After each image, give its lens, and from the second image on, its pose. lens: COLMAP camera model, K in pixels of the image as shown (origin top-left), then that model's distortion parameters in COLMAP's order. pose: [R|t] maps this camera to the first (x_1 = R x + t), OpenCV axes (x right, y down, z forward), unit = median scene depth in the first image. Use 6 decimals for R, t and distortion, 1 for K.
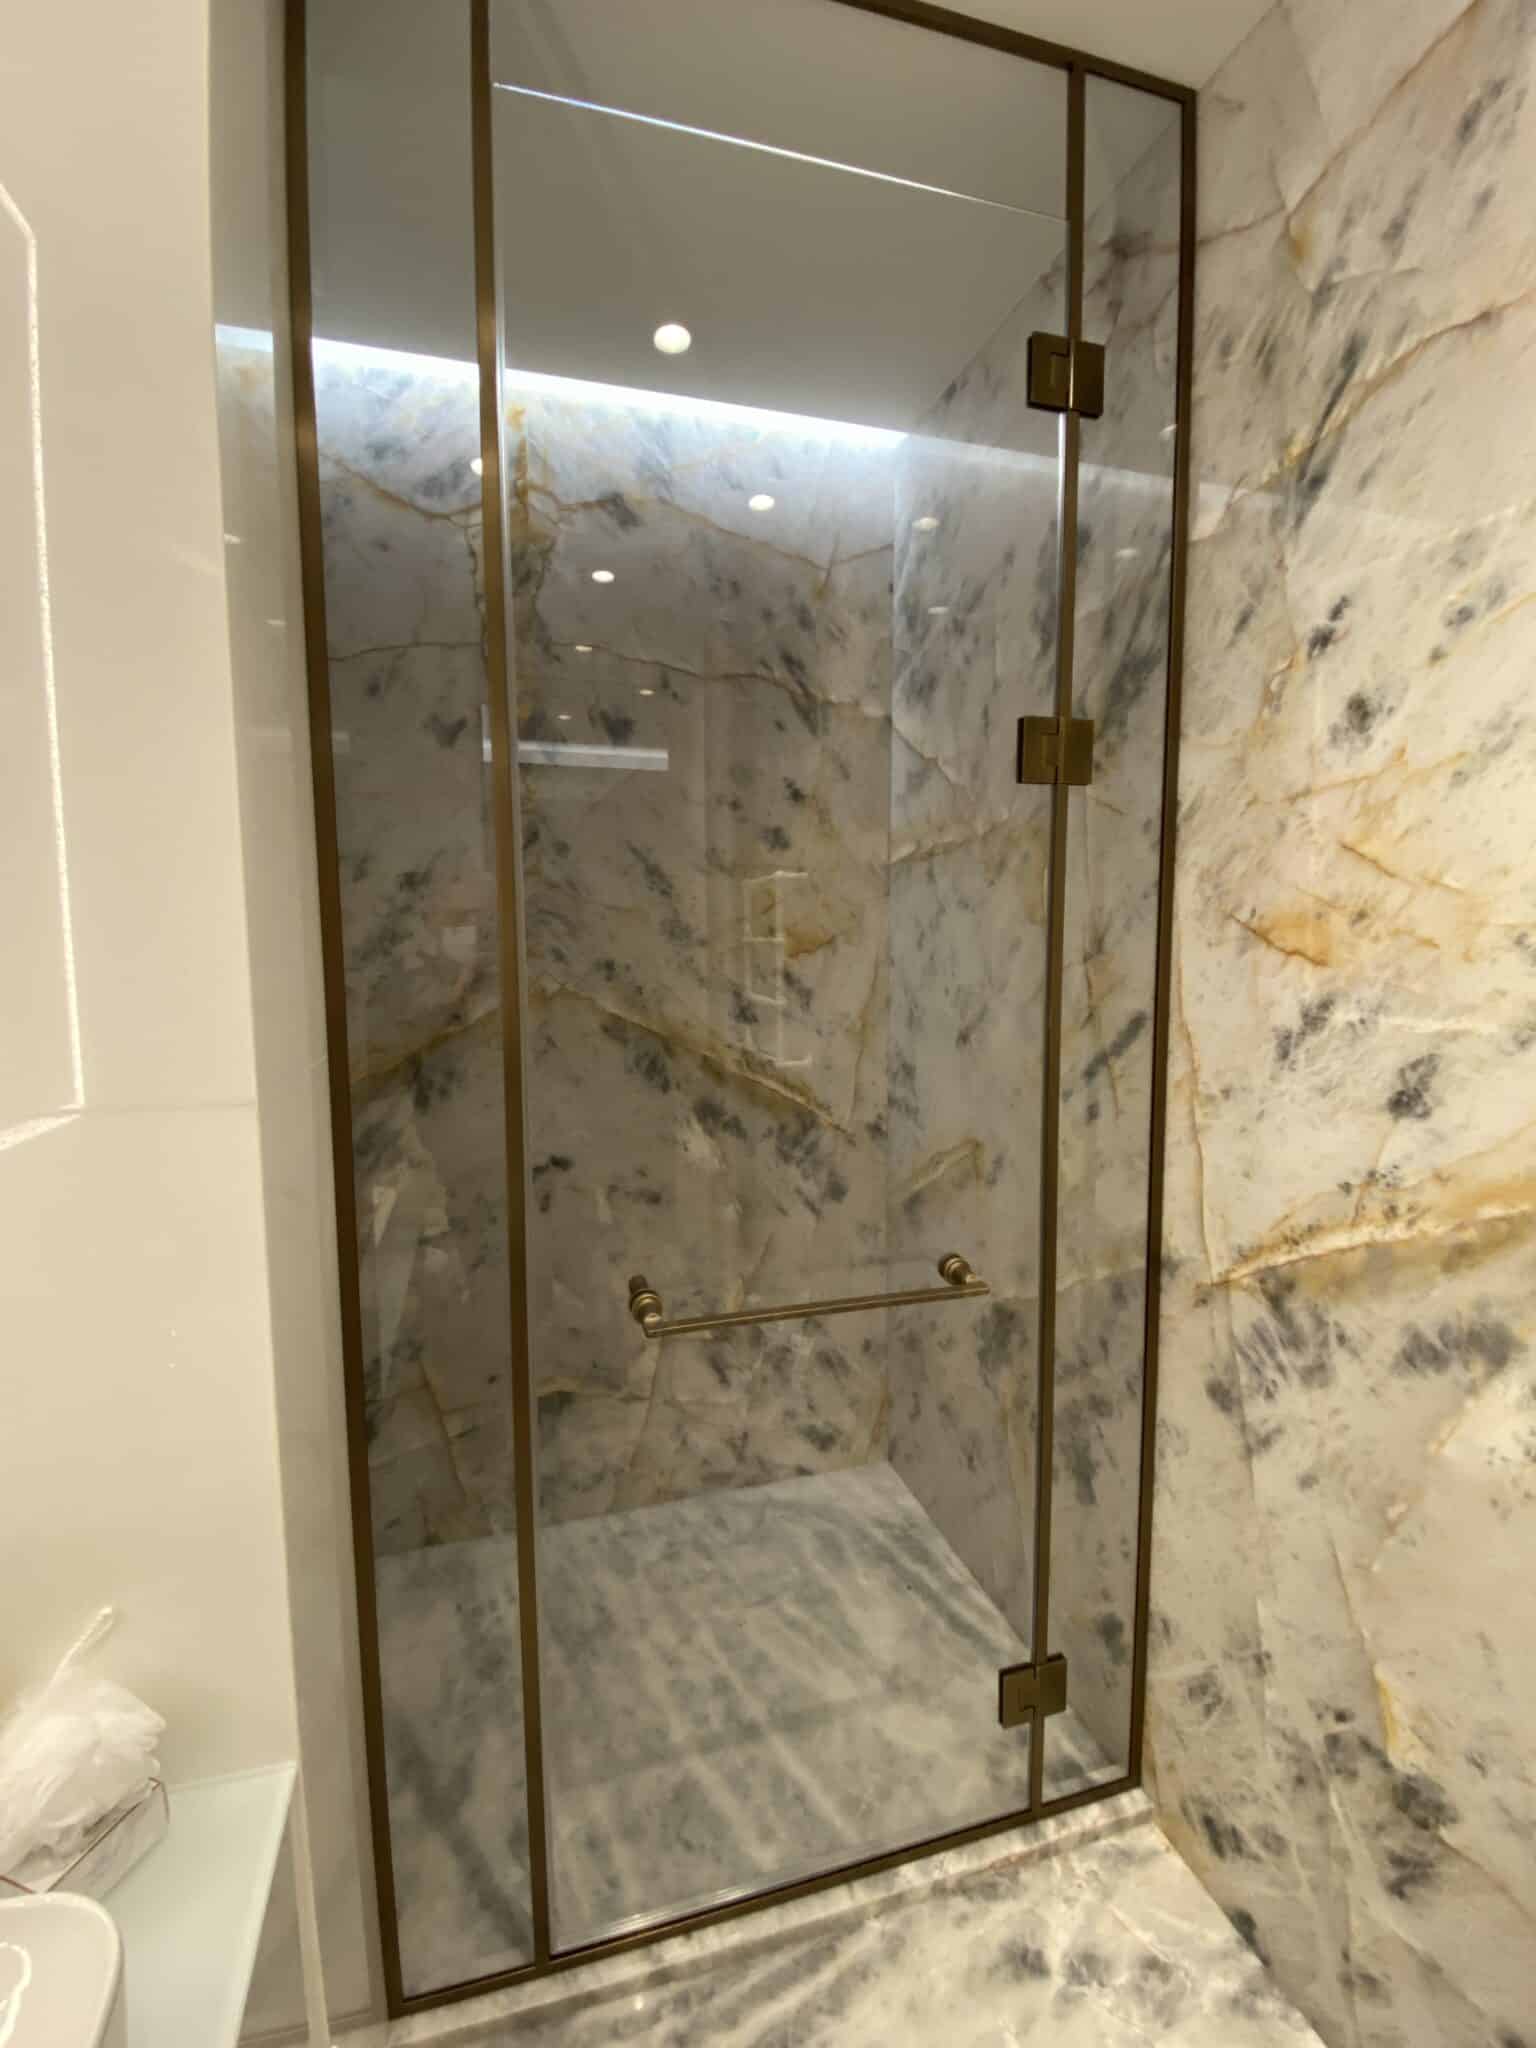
lens RADIAL K [[944.0, 0, 821.0], [0, 944.0, 1010.1], [0, 0, 1]] dist [-0.005692, -0.011147]
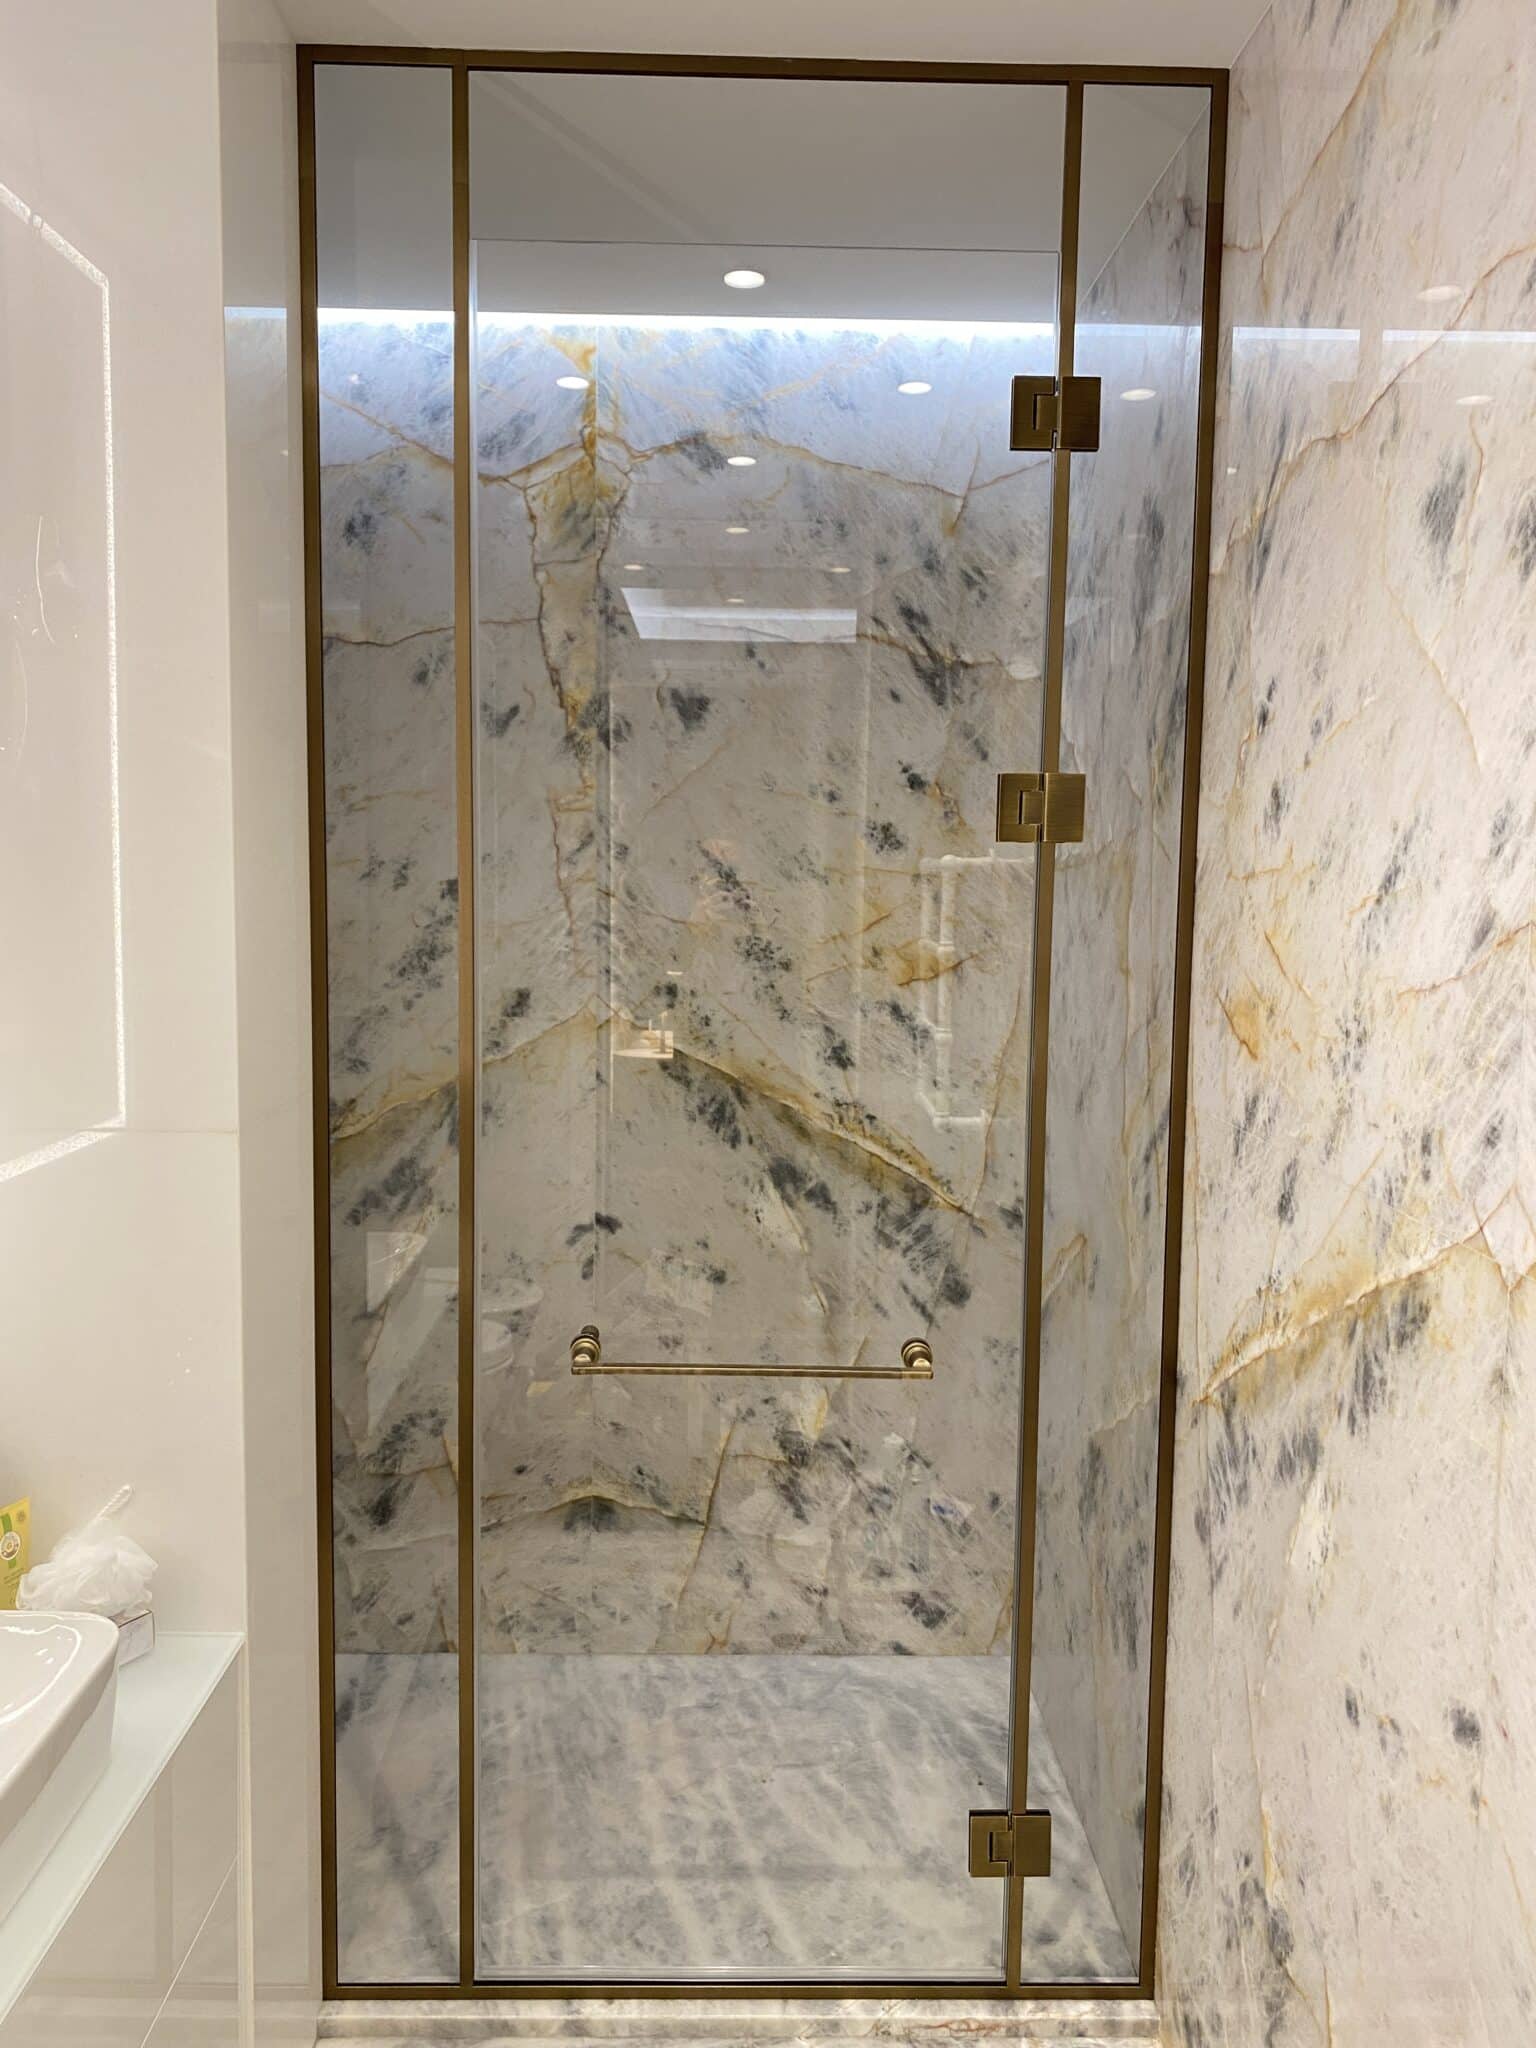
lens RADIAL K [[1561.4, 0, 782.0], [0, 1561.4, 1023.6], [0, 0, 1]] dist [-0.037590, 0.033748]
pose [[0.964317, 0.047611, -0.260436, 0.246498], [-0.046870, 0.998860, 0.009058, -0.037945], [0.260570, 0.003472, 0.965449, -0.325320]]
